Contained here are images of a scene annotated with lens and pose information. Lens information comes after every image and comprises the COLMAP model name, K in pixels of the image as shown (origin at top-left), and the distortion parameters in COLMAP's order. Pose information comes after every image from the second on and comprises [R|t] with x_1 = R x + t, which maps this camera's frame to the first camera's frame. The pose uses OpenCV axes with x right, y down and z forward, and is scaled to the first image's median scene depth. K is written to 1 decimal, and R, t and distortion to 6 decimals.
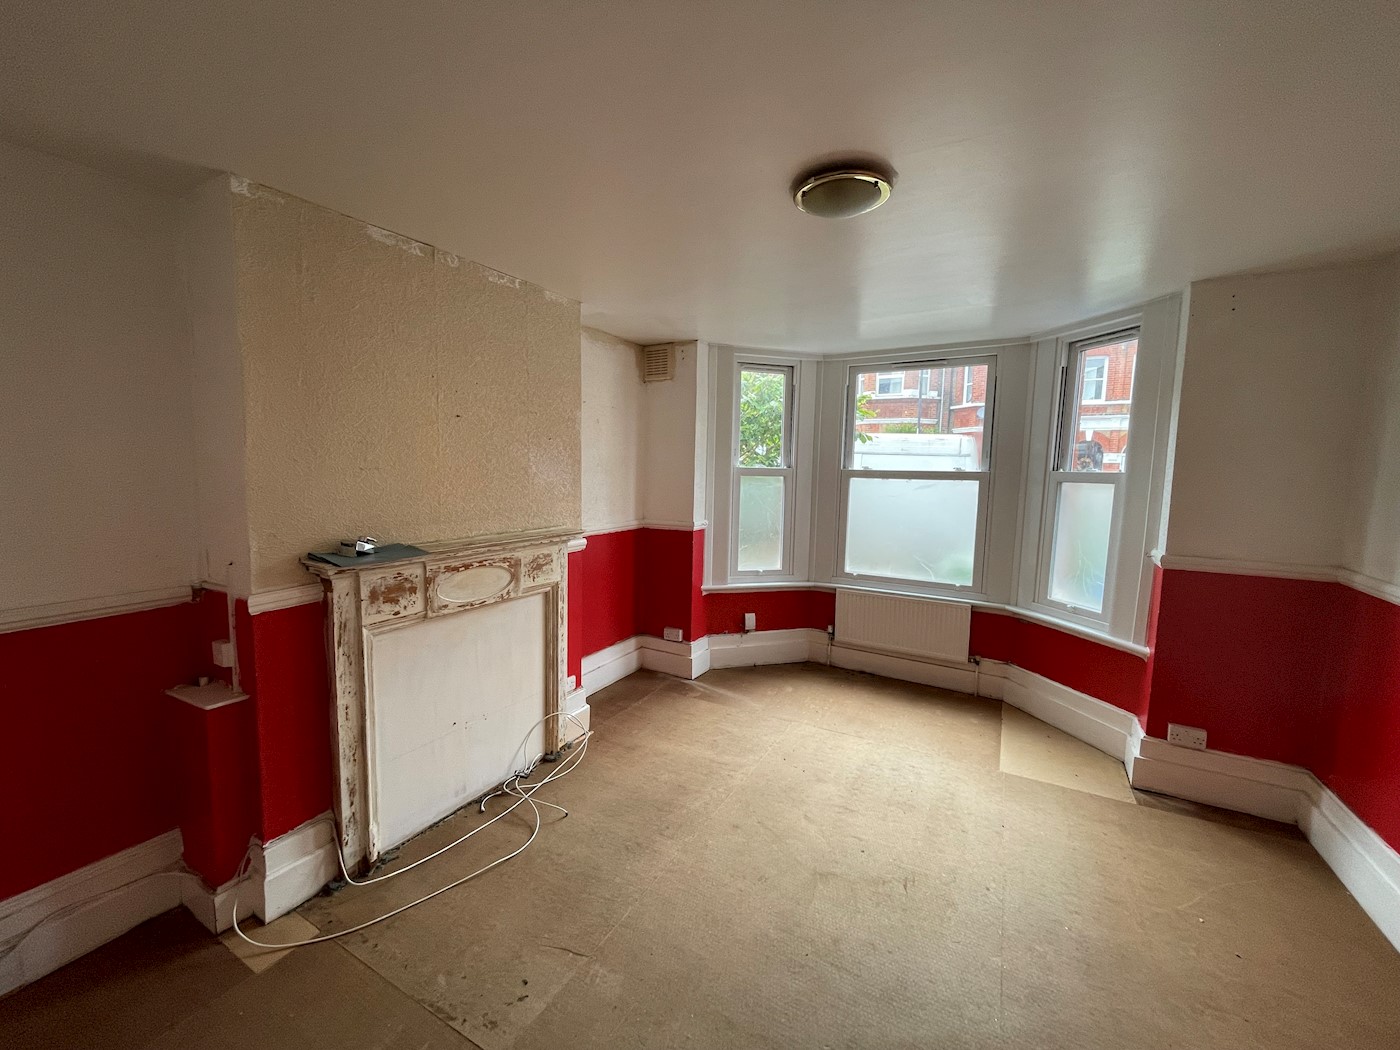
lens RADIAL K [[562.5, 0, 695.8], [0, 562.5, 520.5], [0, 0, 1]] dist [-0.000731, -0.000130]
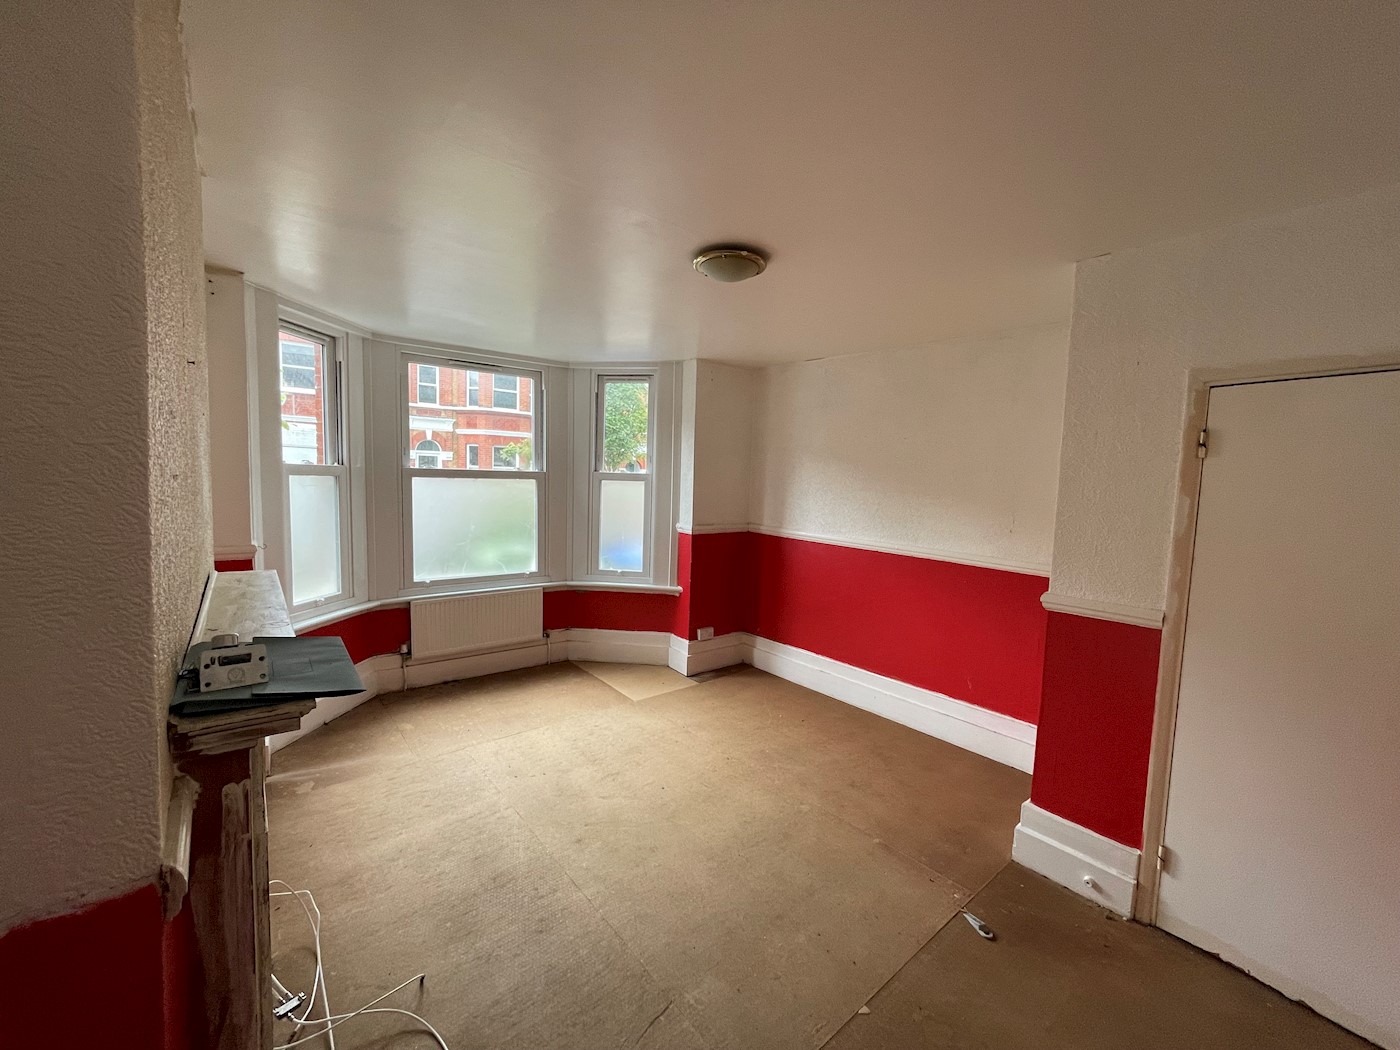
lens RADIAL K [[562.5, 0, 695.9], [0, 562.5, 527.1], [0, 0, 1]] dist [-0.000731, -0.000130]
pose [[0.373241, -0.089613, 0.923396, -0.452588], [0.066525, 0.995347, 0.069706, -0.033337], [-0.925346, 0.035412, 0.377465, 0.273060]]
